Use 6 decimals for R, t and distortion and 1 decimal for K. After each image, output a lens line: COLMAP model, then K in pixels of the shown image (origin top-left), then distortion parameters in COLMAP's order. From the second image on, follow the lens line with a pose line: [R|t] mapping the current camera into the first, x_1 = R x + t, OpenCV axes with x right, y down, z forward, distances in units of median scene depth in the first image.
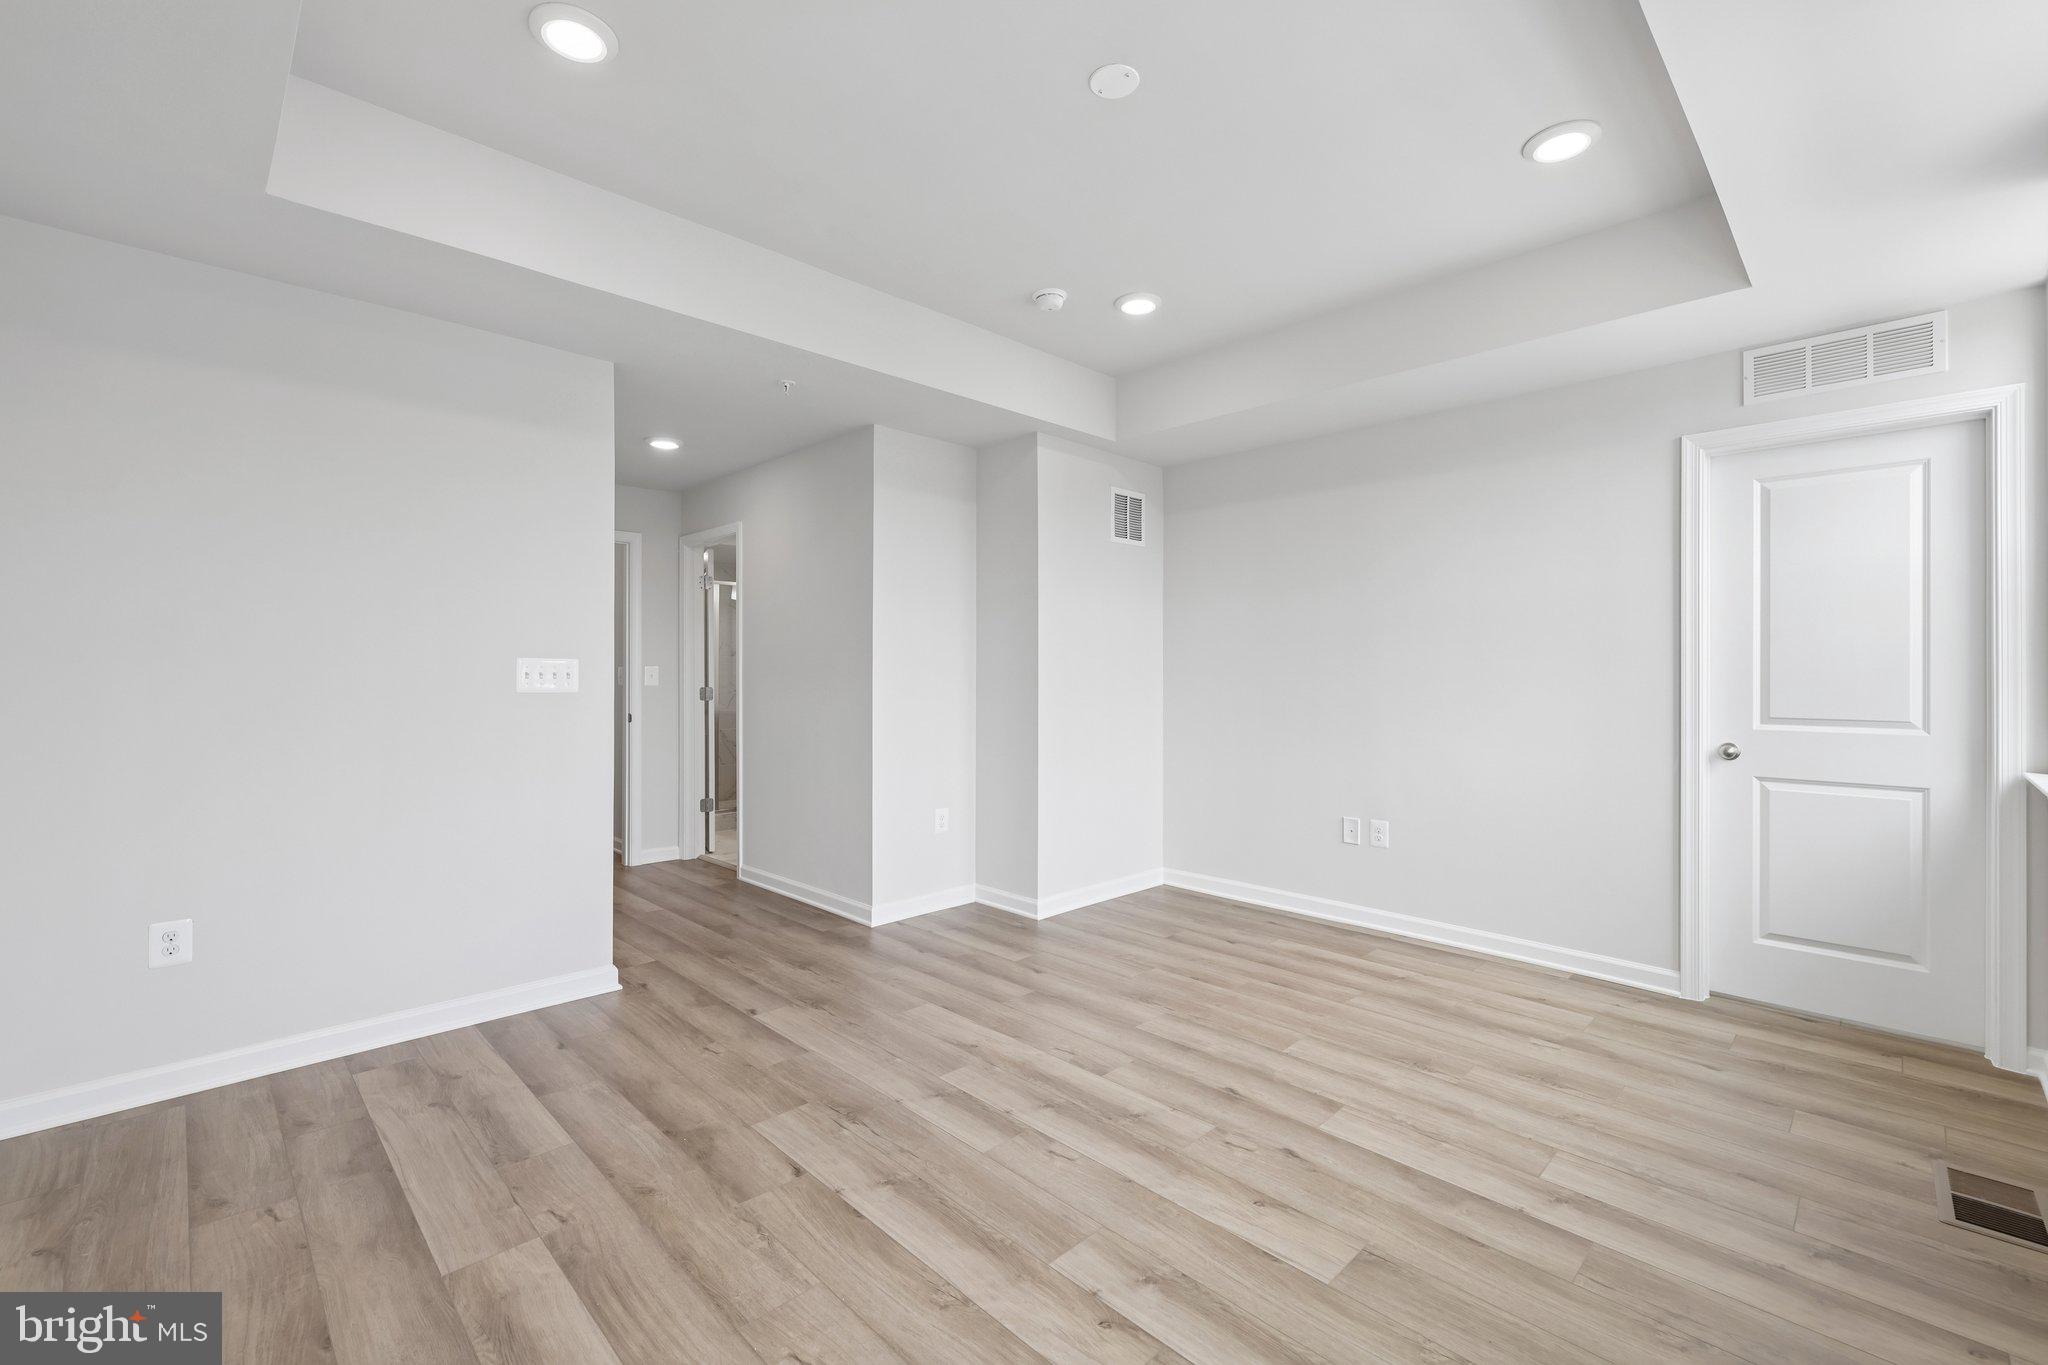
lens RADIAL K [[864.9, 0, 1009.1], [0, 864.9, 687.8], [0, 0, 1]] dist [-0.001404, 0.000860]
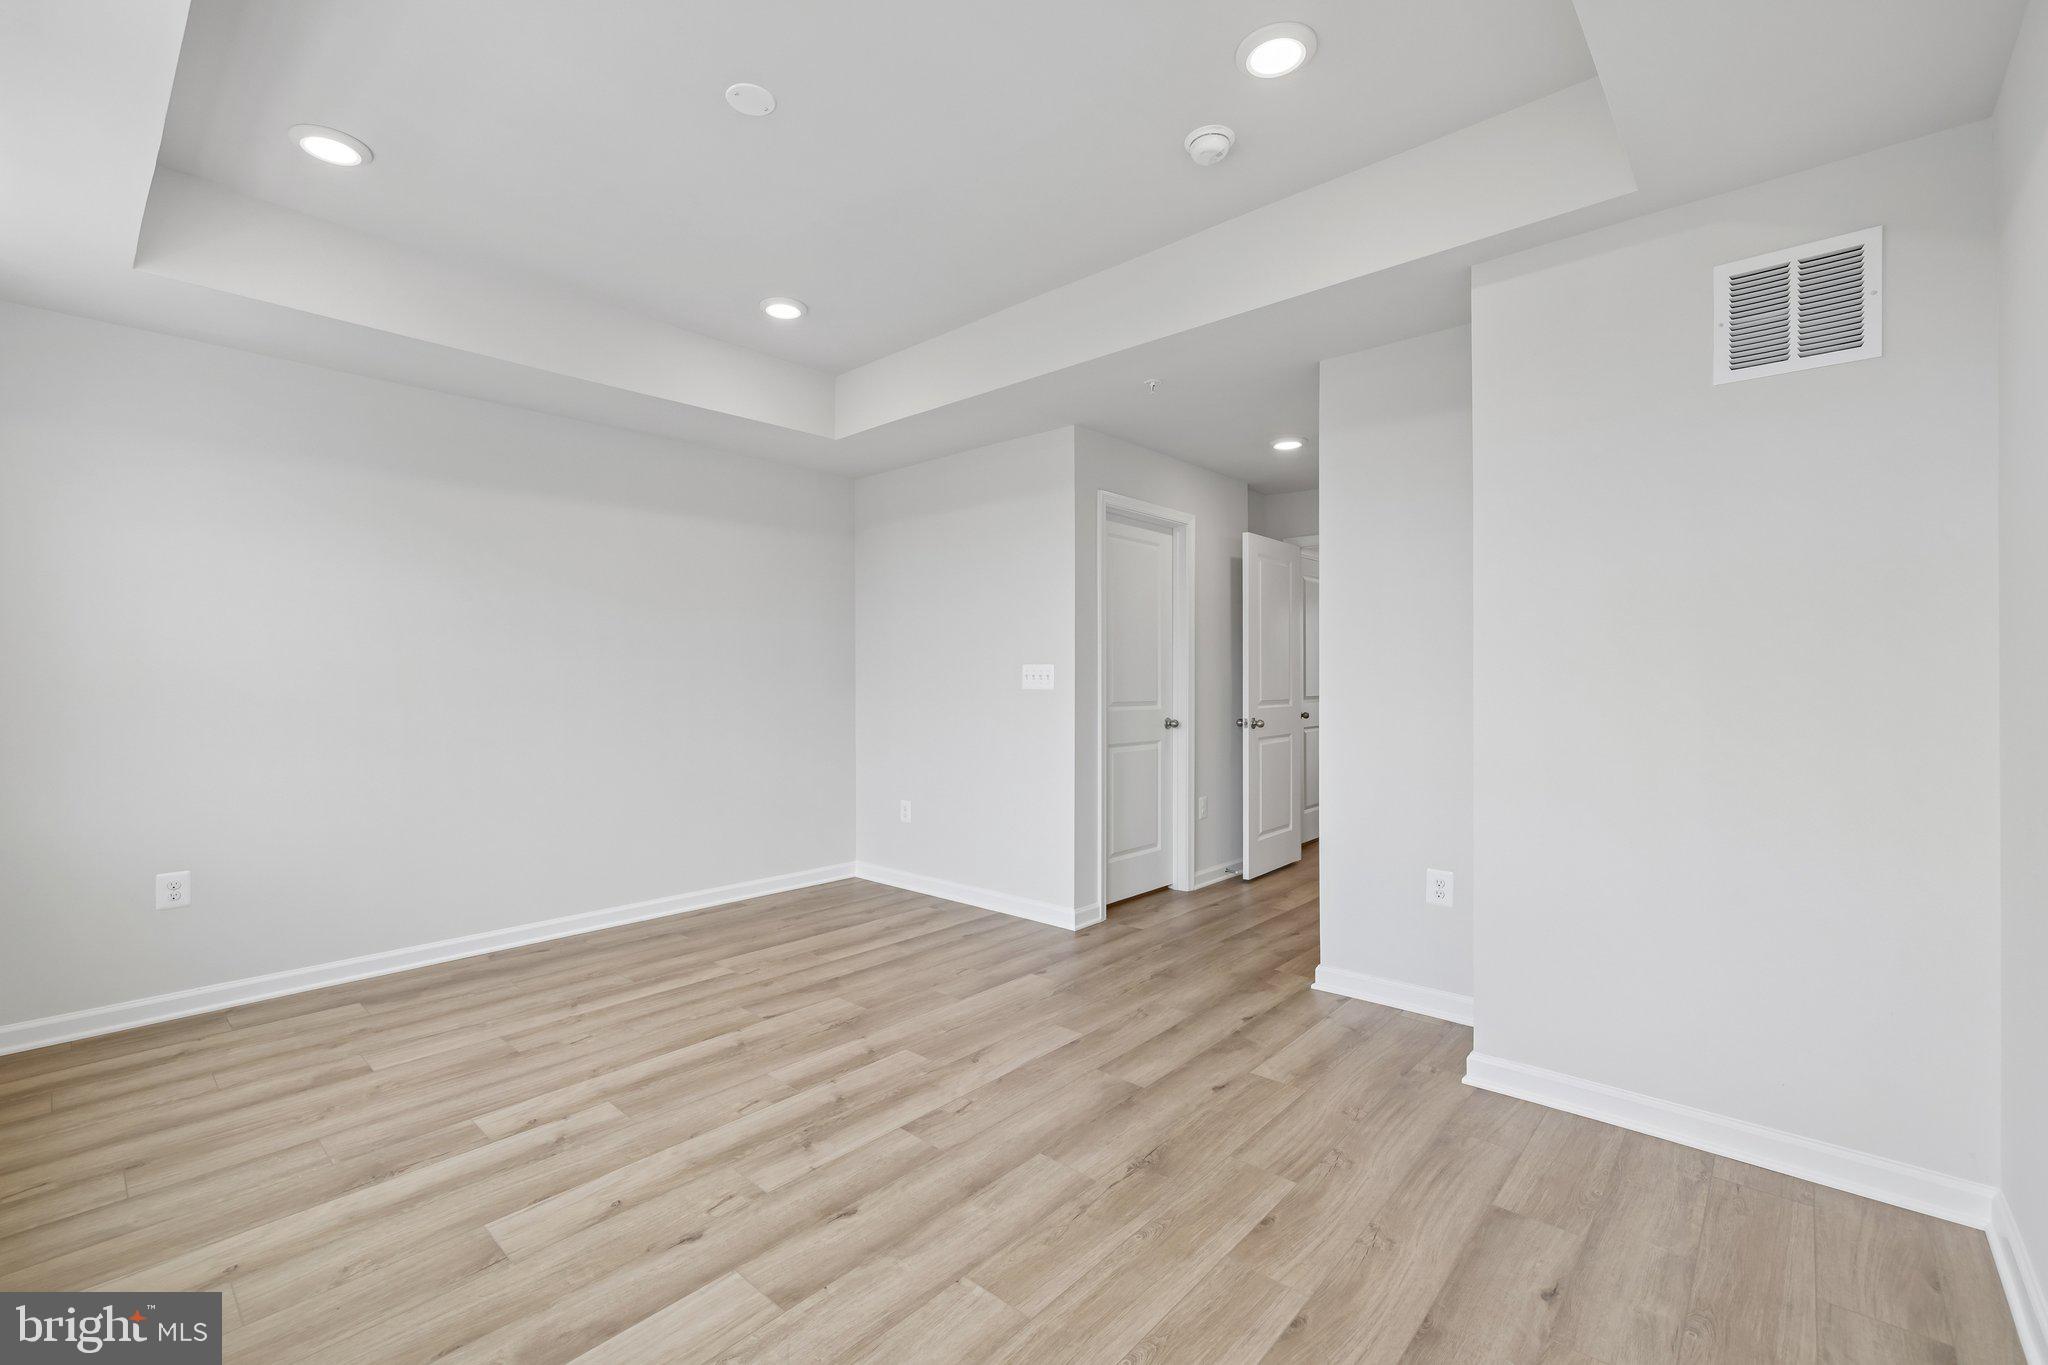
lens RADIAL K [[864.9, 0, 1001.9], [0, 864.9, 683.5], [0, 0, 1]] dist [-0.001404, 0.000860]
pose [[0.060269, 0.003635, -0.998176, 0.985998], [-0.011402, 0.999931, 0.002953, -0.009377], [0.998117, 0.011203, 0.060306, 1.035817]]
